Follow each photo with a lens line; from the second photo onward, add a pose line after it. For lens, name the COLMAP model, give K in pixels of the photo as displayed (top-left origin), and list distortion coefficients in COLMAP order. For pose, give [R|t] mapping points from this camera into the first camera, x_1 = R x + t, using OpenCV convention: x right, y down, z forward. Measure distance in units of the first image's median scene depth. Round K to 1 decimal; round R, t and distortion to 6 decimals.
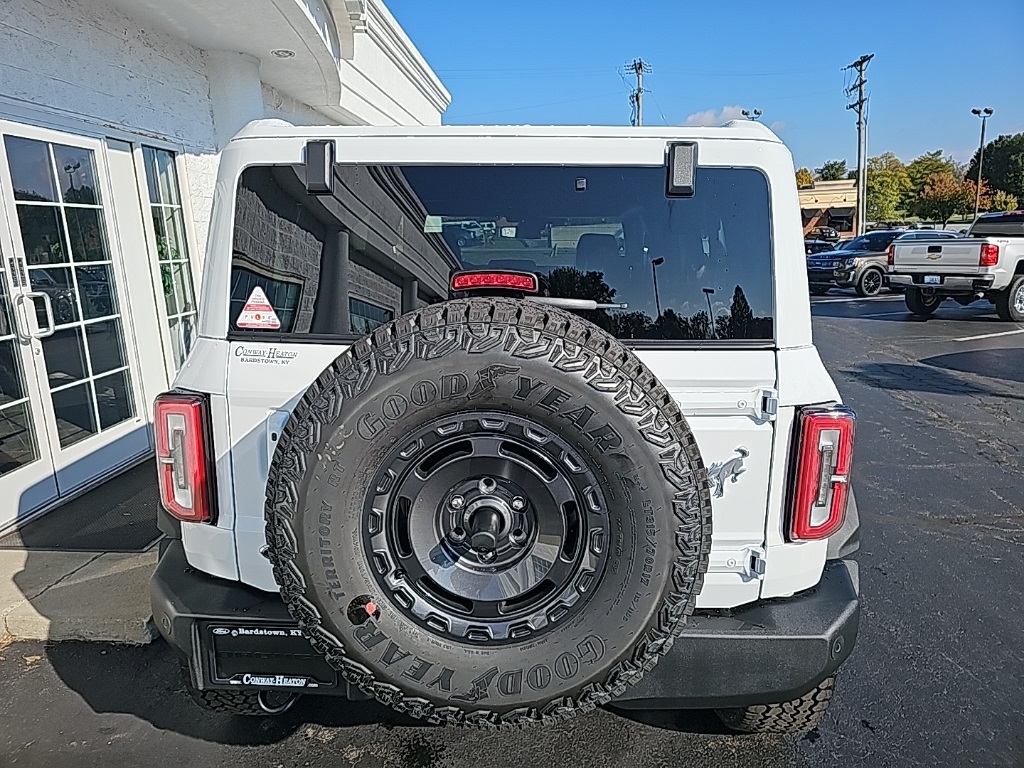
lens RADIAL K [[680.7, 0, 511.9], [0, 680.7, 377.3], [0, 0, 1]] dist [0.043413, -0.040503]
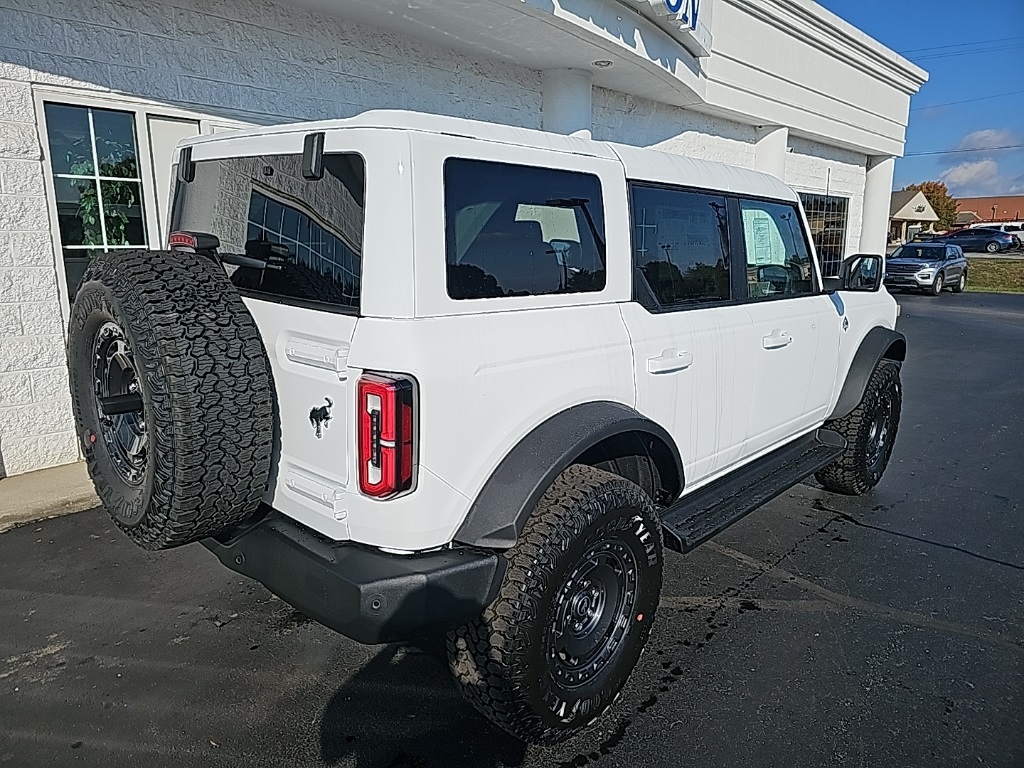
lens RADIAL K [[680.7, 0, 511.9], [0, 680.7, 377.3], [0, 0, 1]] dist [0.043413, -0.040503]
pose [[0.753950, 0.160467, -0.637032, 0.419321], [-0.160239, 0.985340, 0.058556, -0.015249], [0.637089, 0.057928, 0.768610, 0.101463]]
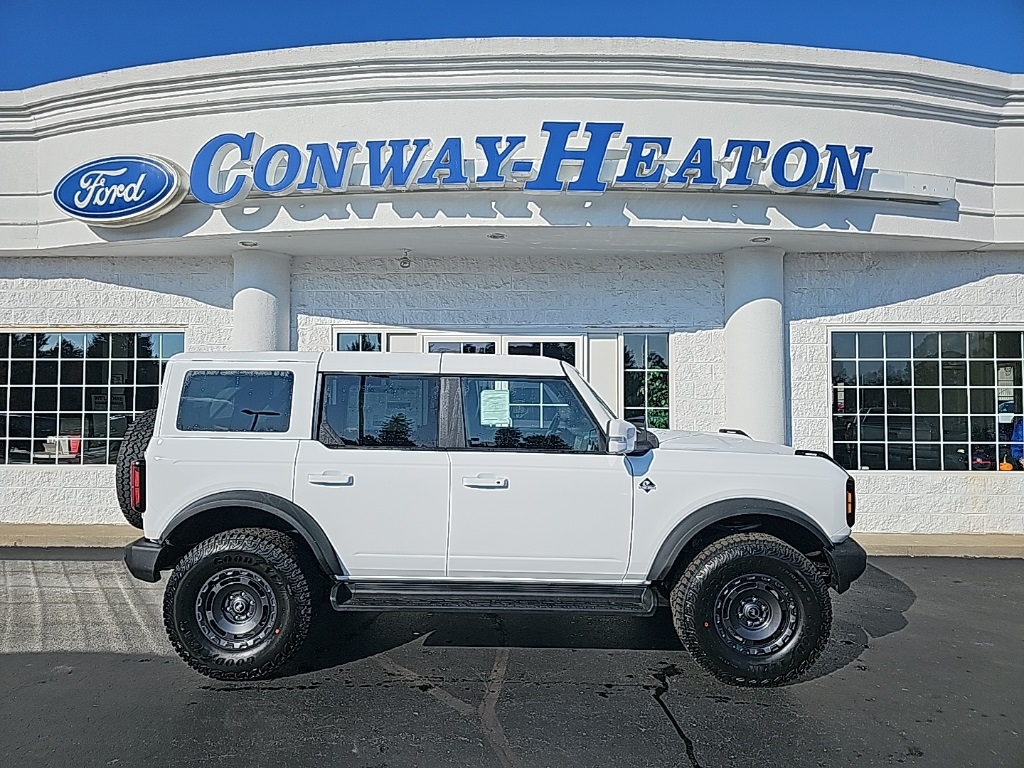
lens RADIAL K [[679.6, 0, 493.0], [0, 679.6, 382.0], [0, 0, 1]] dist [0.023190, -0.001539]
pose [[0.007324, 0.005113, -0.999960, 1.001946], [-0.209730, 0.977753, 0.003464, -0.172616], [0.977732, 0.209696, 0.008234, 0.719533]]
